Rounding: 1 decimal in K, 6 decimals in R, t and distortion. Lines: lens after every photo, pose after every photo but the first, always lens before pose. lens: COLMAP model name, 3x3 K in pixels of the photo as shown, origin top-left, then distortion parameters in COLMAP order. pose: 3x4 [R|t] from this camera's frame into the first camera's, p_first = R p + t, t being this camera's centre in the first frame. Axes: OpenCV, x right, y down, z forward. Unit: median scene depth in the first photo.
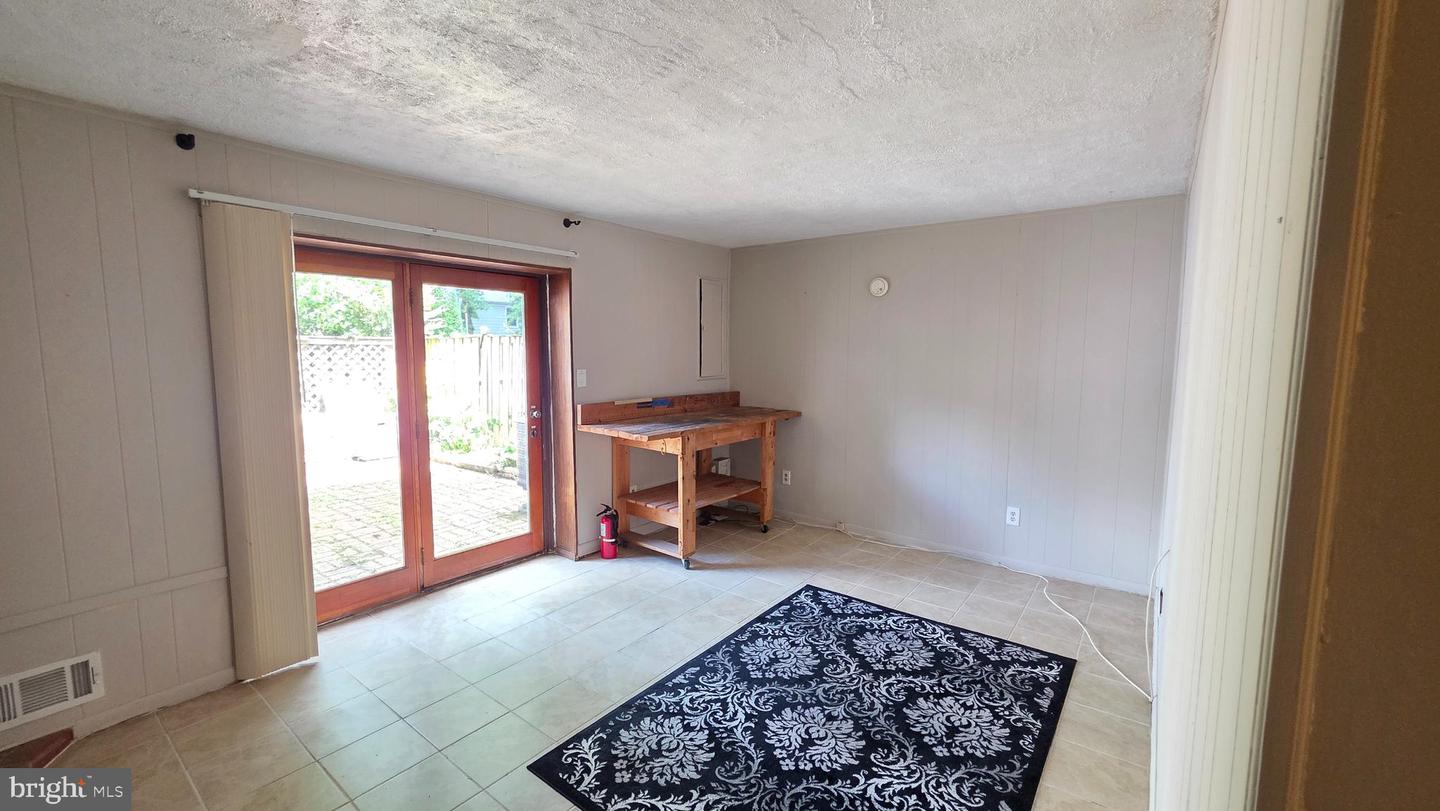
lens RADIAL K [[574.5, 0, 716.1], [0, 574.5, 407.3], [0, 0, 1]] dist [0.001146, 0.000095]
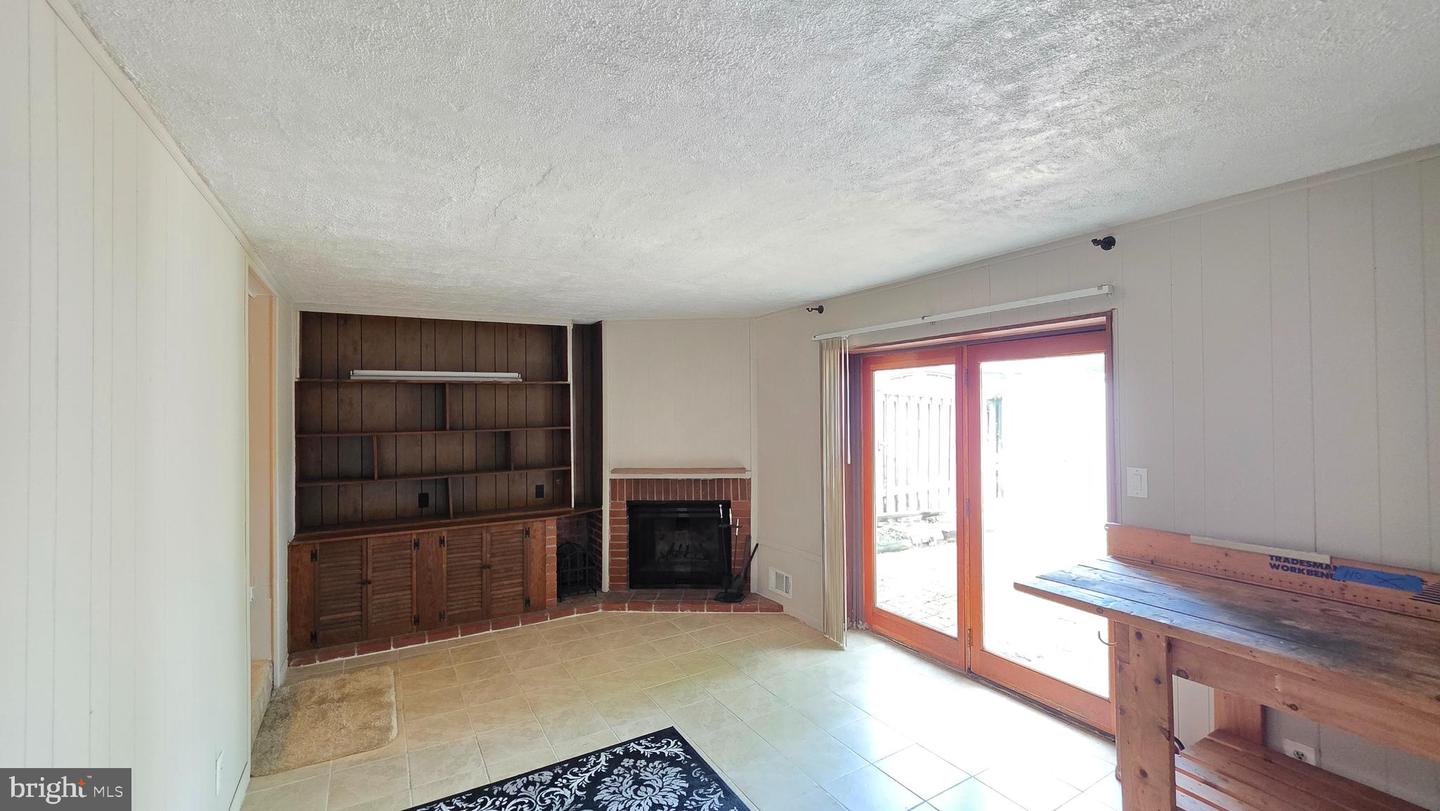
lens RADIAL K [[574.5, 0, 712.6], [0, 574.5, 406.1], [0, 0, 1]] dist [0.001146, 0.000095]
pose [[-0.377523, -0.004778, -0.925988, 0.770799], [-0.085856, 0.995860, 0.029865, -0.171931], [0.922012, 0.090777, -0.376370, 1.258935]]
